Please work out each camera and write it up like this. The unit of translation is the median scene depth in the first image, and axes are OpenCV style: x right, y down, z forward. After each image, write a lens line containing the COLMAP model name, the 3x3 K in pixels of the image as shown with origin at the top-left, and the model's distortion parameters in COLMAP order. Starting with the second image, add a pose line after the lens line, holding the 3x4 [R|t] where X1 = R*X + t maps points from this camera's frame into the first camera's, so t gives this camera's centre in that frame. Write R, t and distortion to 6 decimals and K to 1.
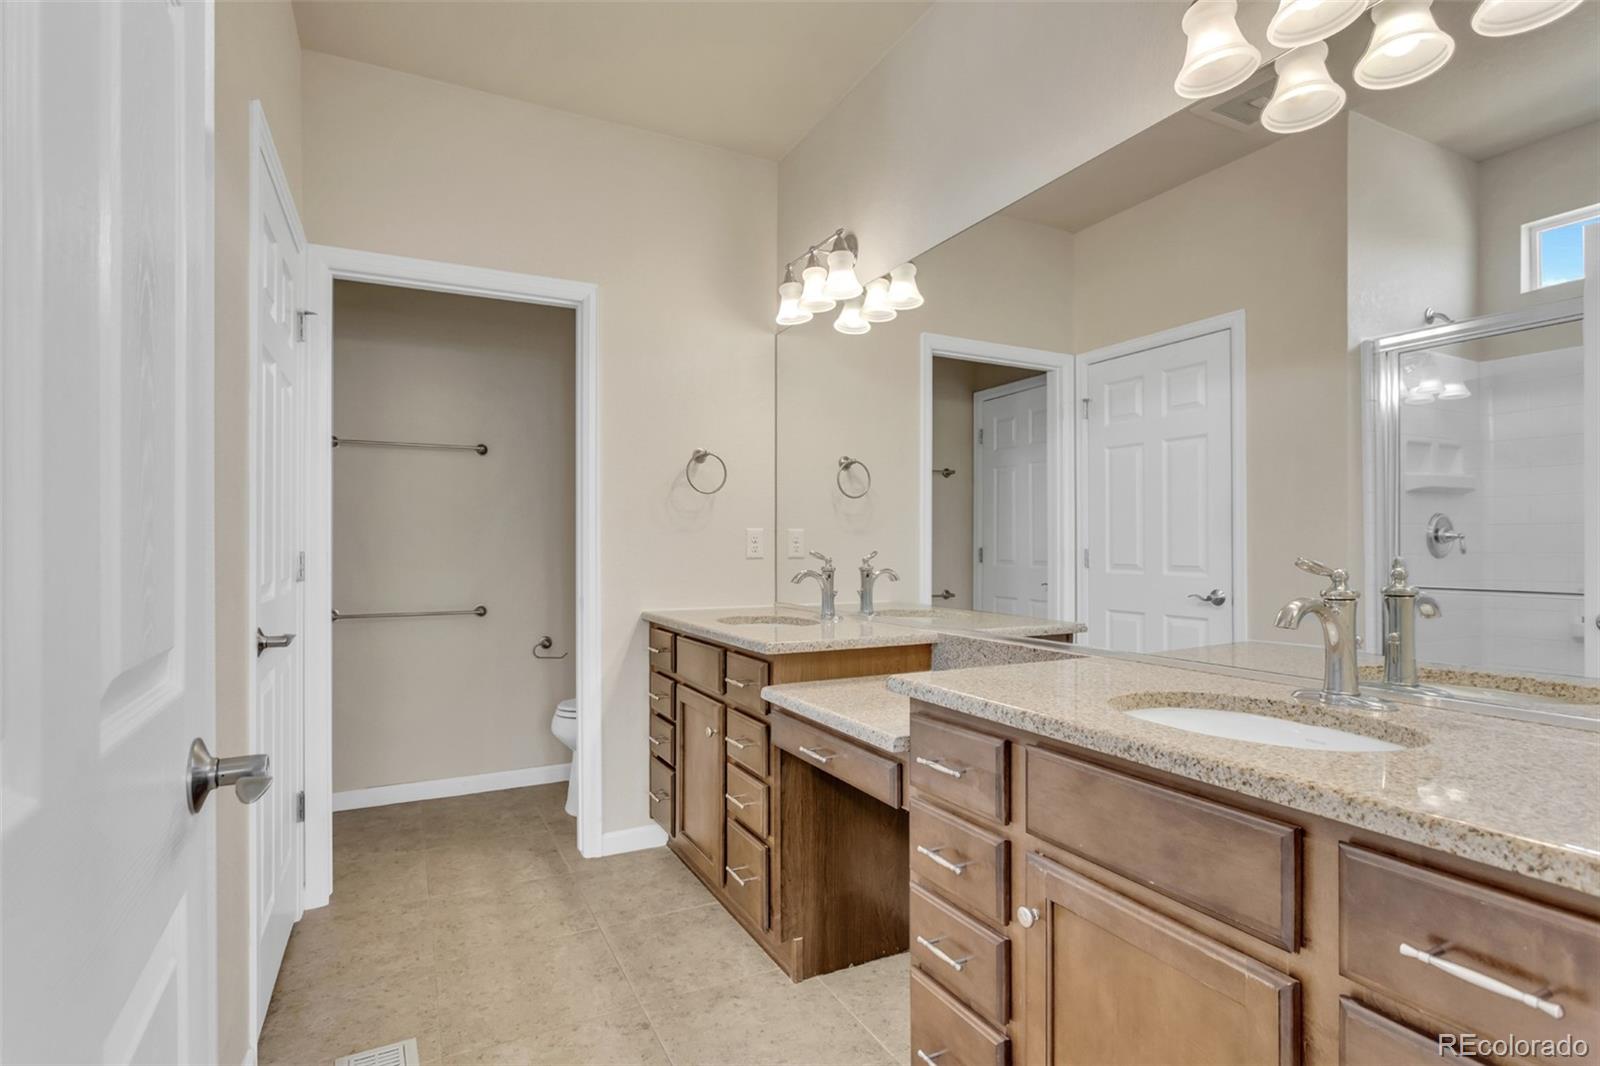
lens RADIAL K [[818.7, 0, 806.1], [0, 818.7, 521.2], [0, 0, 1]] dist [-0.001893, 0.002111]
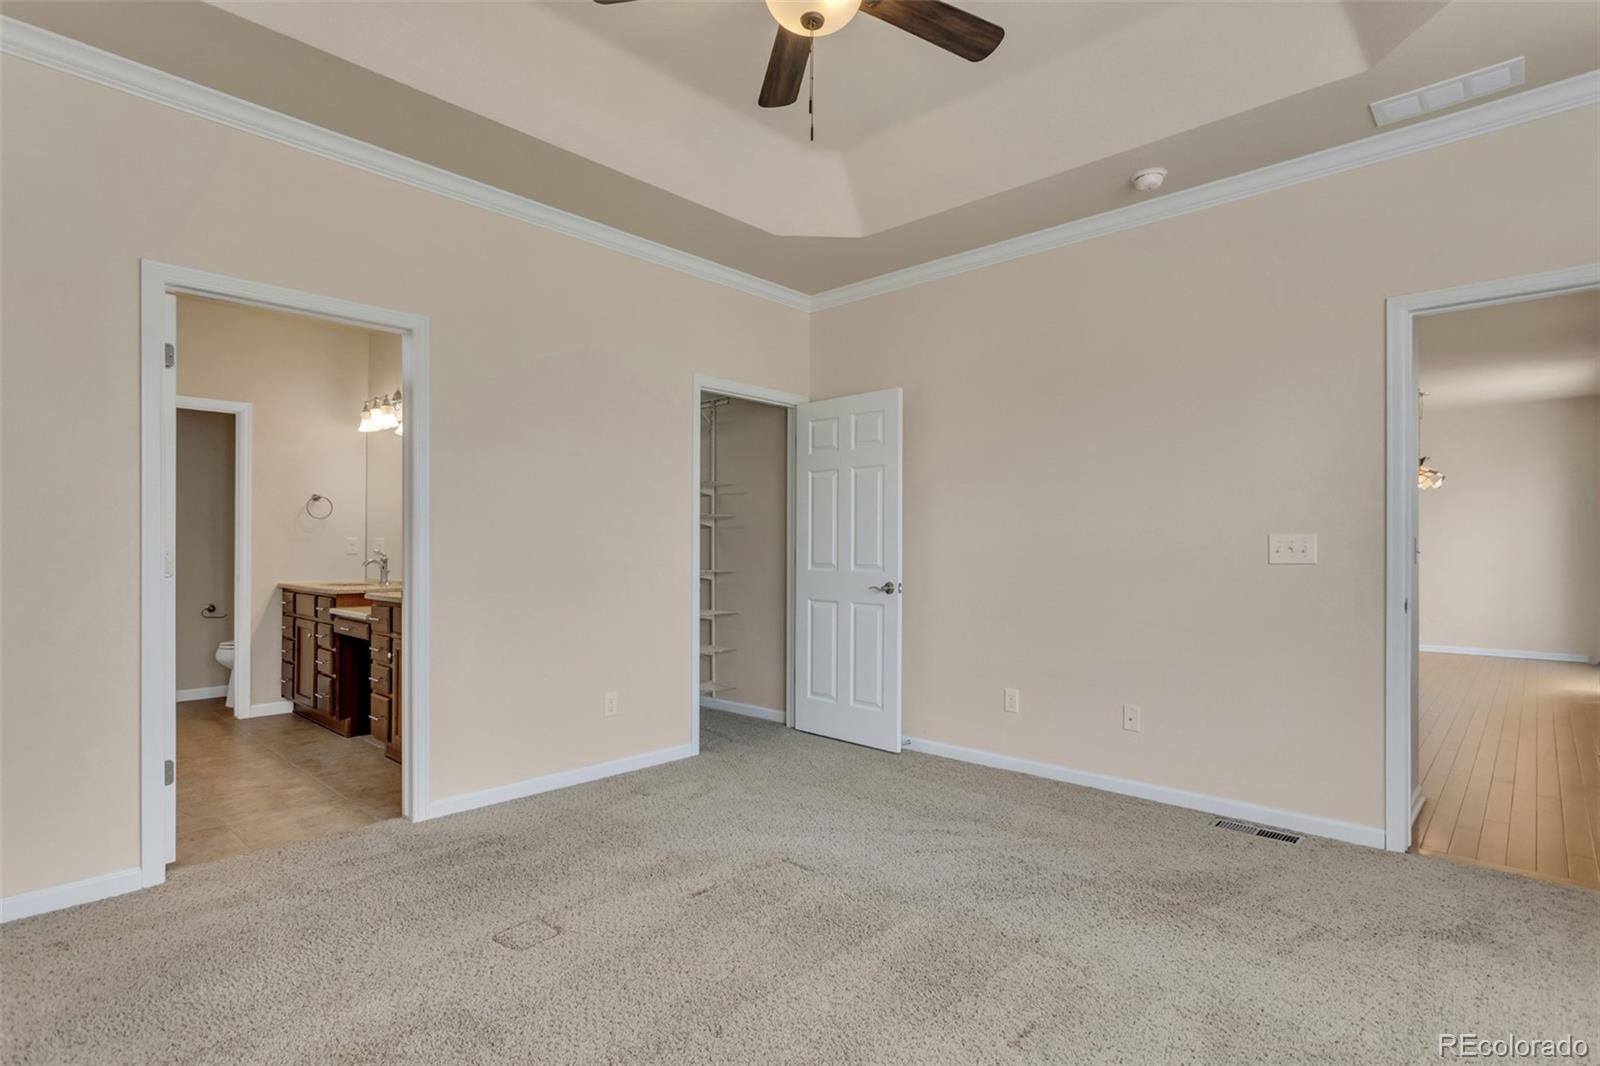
lens RADIAL K [[818.7, 0, 806.1], [0, 818.7, 521.2], [0, 0, 1]] dist [-0.001893, 0.002111]
pose [[0.942256, 0.010593, 0.334726, 0.316991], [-0.012021, 0.999925, 0.002196, -0.048363], [-0.334678, -0.006093, 0.942313, -1.183188]]
